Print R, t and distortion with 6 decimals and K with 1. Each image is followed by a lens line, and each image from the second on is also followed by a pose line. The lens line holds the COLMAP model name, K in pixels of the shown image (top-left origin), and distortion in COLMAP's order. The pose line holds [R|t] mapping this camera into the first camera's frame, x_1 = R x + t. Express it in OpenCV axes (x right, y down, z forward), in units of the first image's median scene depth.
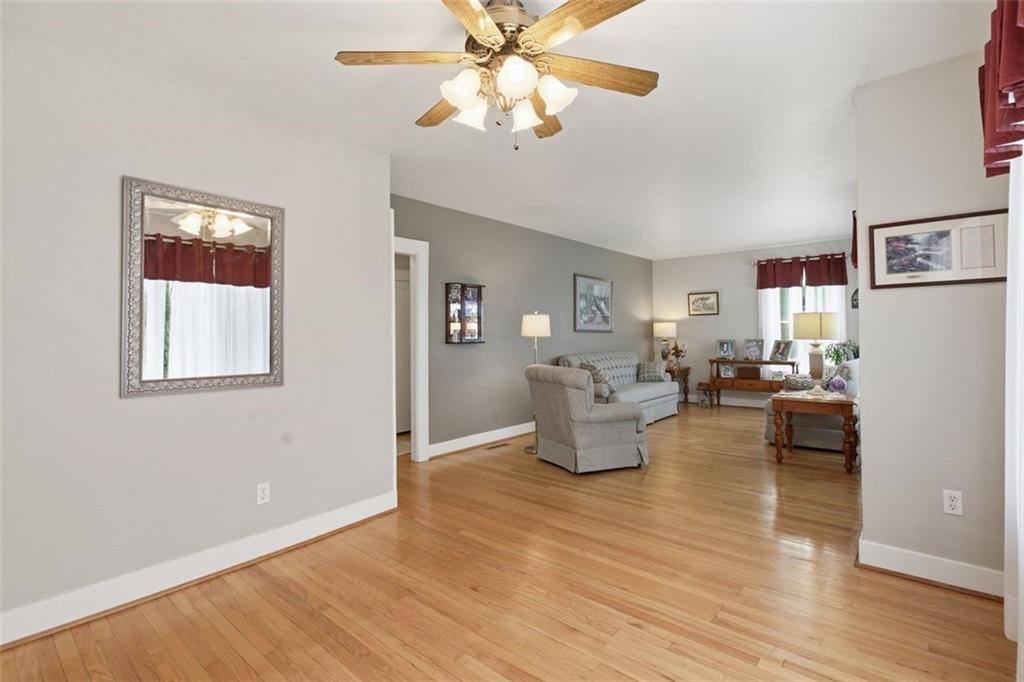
lens RADIAL K [[461.7, 0, 511.4], [0, 461.7, 334.9], [0, 0, 1]] dist [-0.011799, 0.002298]
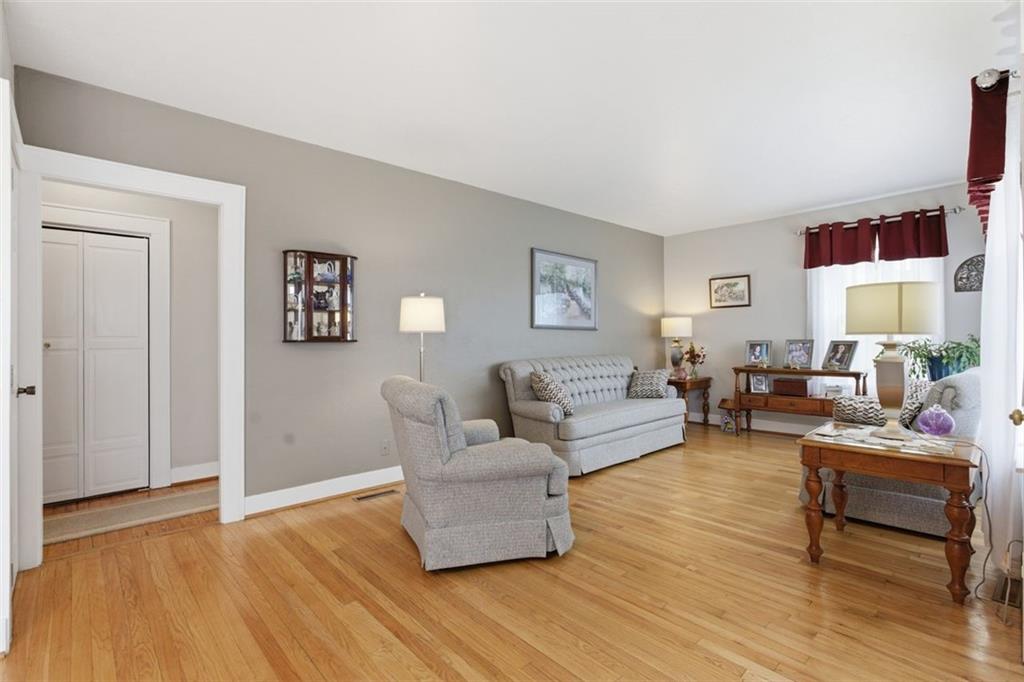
lens RADIAL K [[461.7, 0, 511.8], [0, 461.7, 344.4], [0, 0, 1]] dist [-0.011799, 0.002298]
pose [[0.993156, 0.001554, -0.116782, 0.179201], [-0.000280, 0.999940, 0.010927, 0.010112], [0.116792, -0.010819, 0.993097, 0.260680]]
